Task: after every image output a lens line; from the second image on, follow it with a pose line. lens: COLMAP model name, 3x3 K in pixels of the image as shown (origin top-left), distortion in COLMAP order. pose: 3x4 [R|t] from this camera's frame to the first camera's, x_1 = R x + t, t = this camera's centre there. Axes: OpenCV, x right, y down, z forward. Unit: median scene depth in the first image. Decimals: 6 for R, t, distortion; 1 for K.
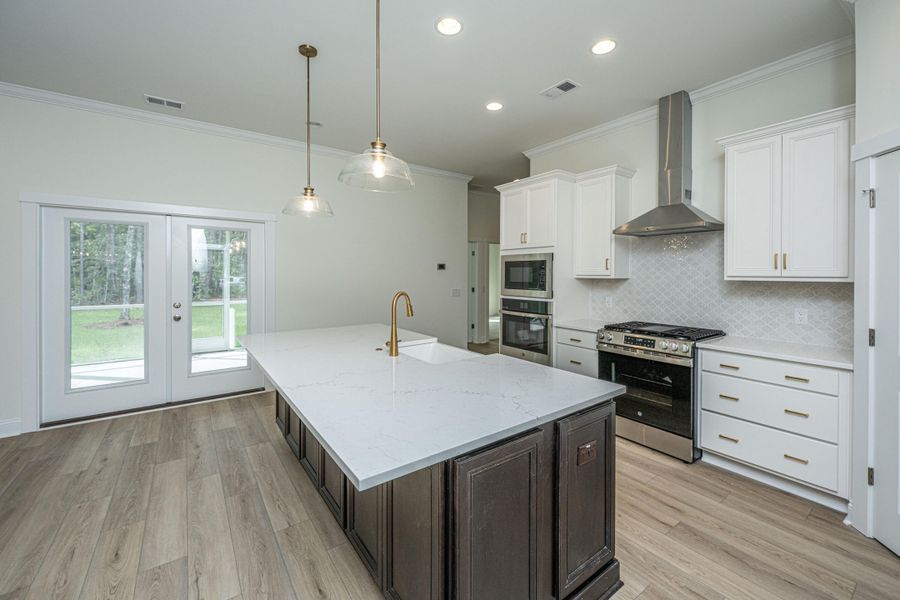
lens RADIAL K [[366.6, 0, 477.8], [0, 366.6, 278.6], [0, 0, 1]] dist [-0.009867, 0.002371]
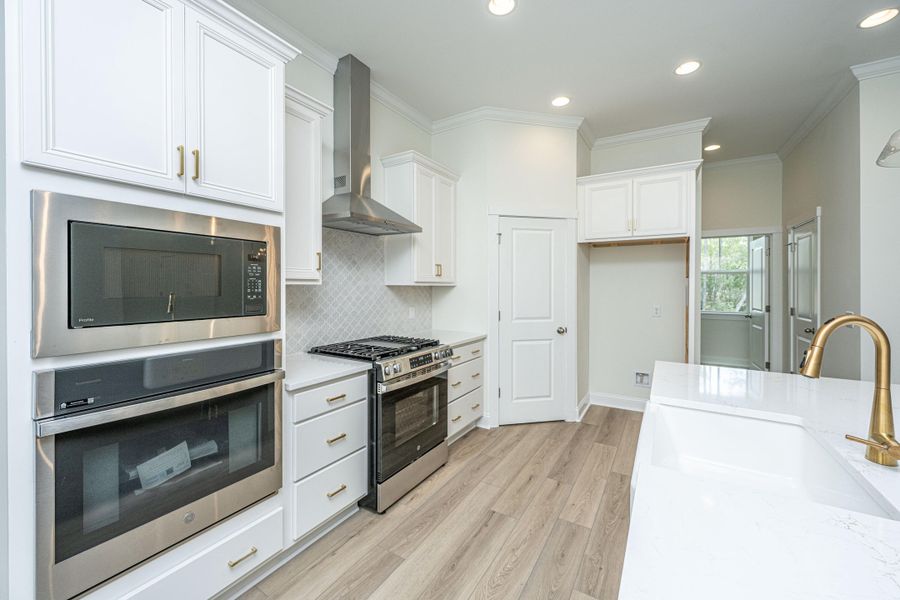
lens RADIAL K [[365.3, 0, 455.6], [0, 365.3, 283.3], [0, 0, 1]] dist [0.006339, 0.000139]
pose [[-0.354809, -0.002452, 0.934935, -0.309199], [0.001326, 0.999994, 0.003126, -0.004442], [-0.934938, 0.002349, -0.354804, 1.050883]]
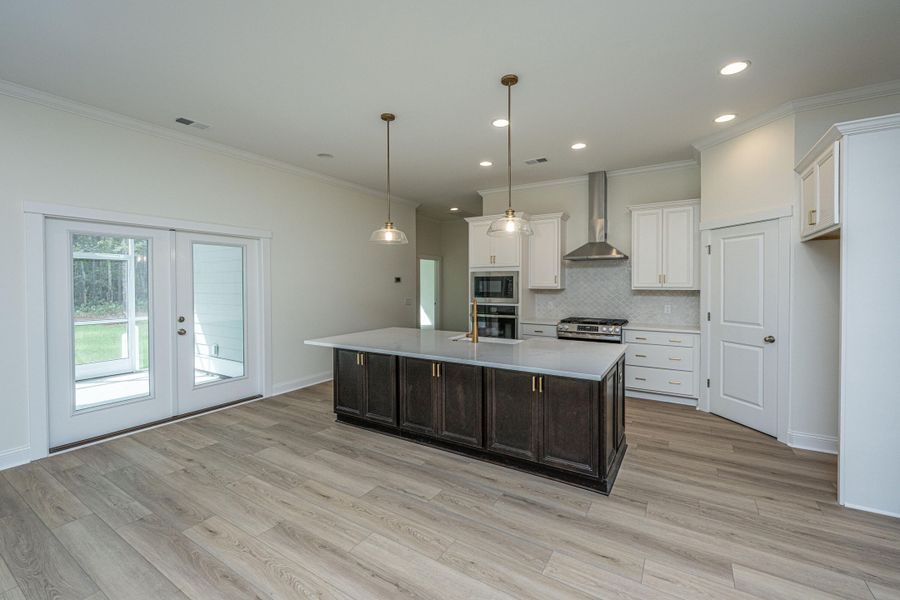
lens RADIAL K [[366.6, 0, 454.1], [0, 366.6, 293.9], [0, 0, 1]] dist [-0.009867, 0.002371]
pose [[0.937769, -0.014236, 0.346969, -0.562136], [0.009512, 0.999837, 0.015315, -0.007411], [-0.347131, -0.011061, 0.937752, -0.252159]]
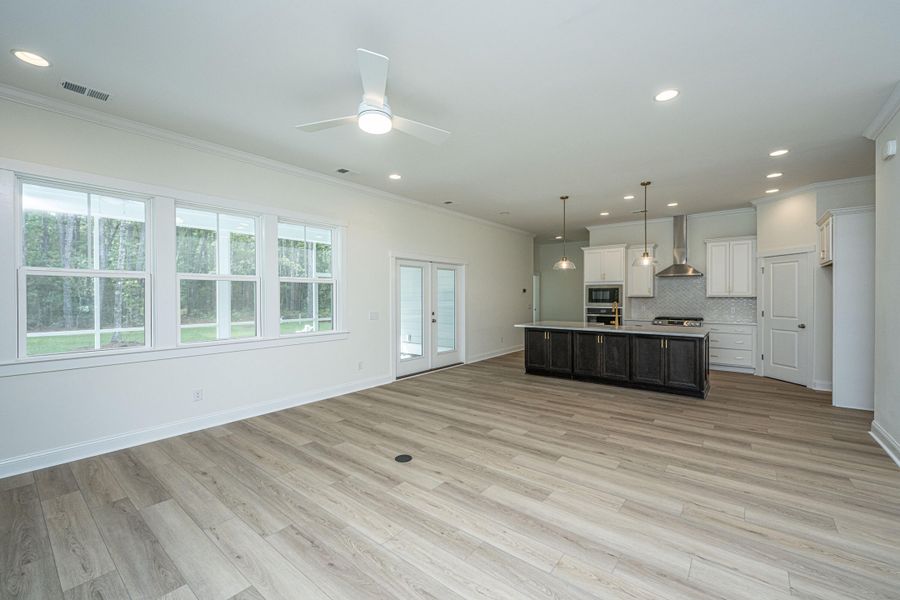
lens RADIAL K [[366.6, 0, 458.4], [0, 366.6, 302.4], [0, 0, 1]] dist [-0.009867, 0.002371]
pose [[0.969138, -0.009928, 0.246319, -1.291369], [0.008567, 0.999942, 0.006596, 0.009956], [-0.246370, -0.004282, 0.969166, -0.813714]]
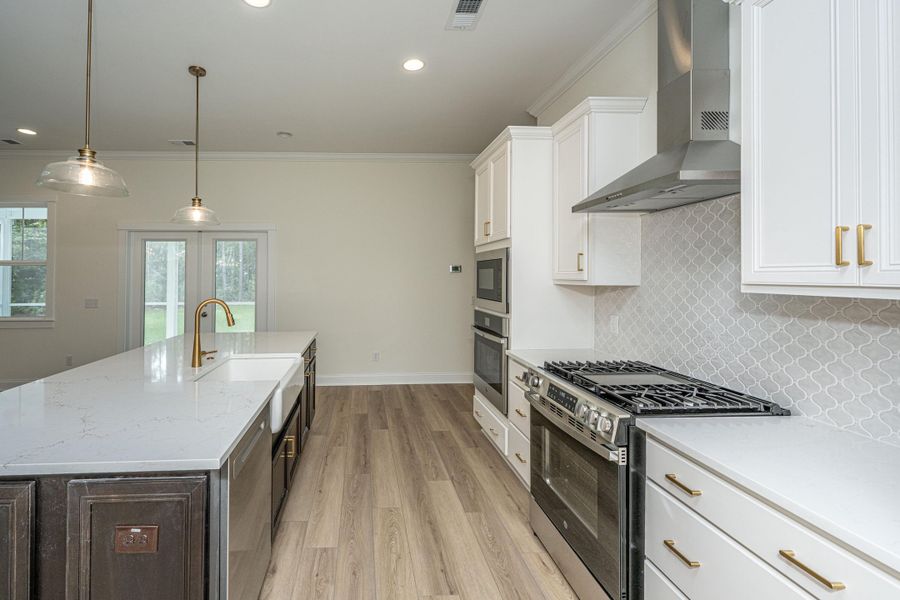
lens RADIAL K [[400.6, 0, 391.2], [0, 400.6, 268.6], [0, 0, 1]] dist [-0.017829, -0.000612]
pose [[0.819945, -0.016280, -0.572211, 0.495107], [-0.001038, 0.999552, -0.029926, -0.008756], [0.572442, 0.025132, 0.819560, 0.288673]]
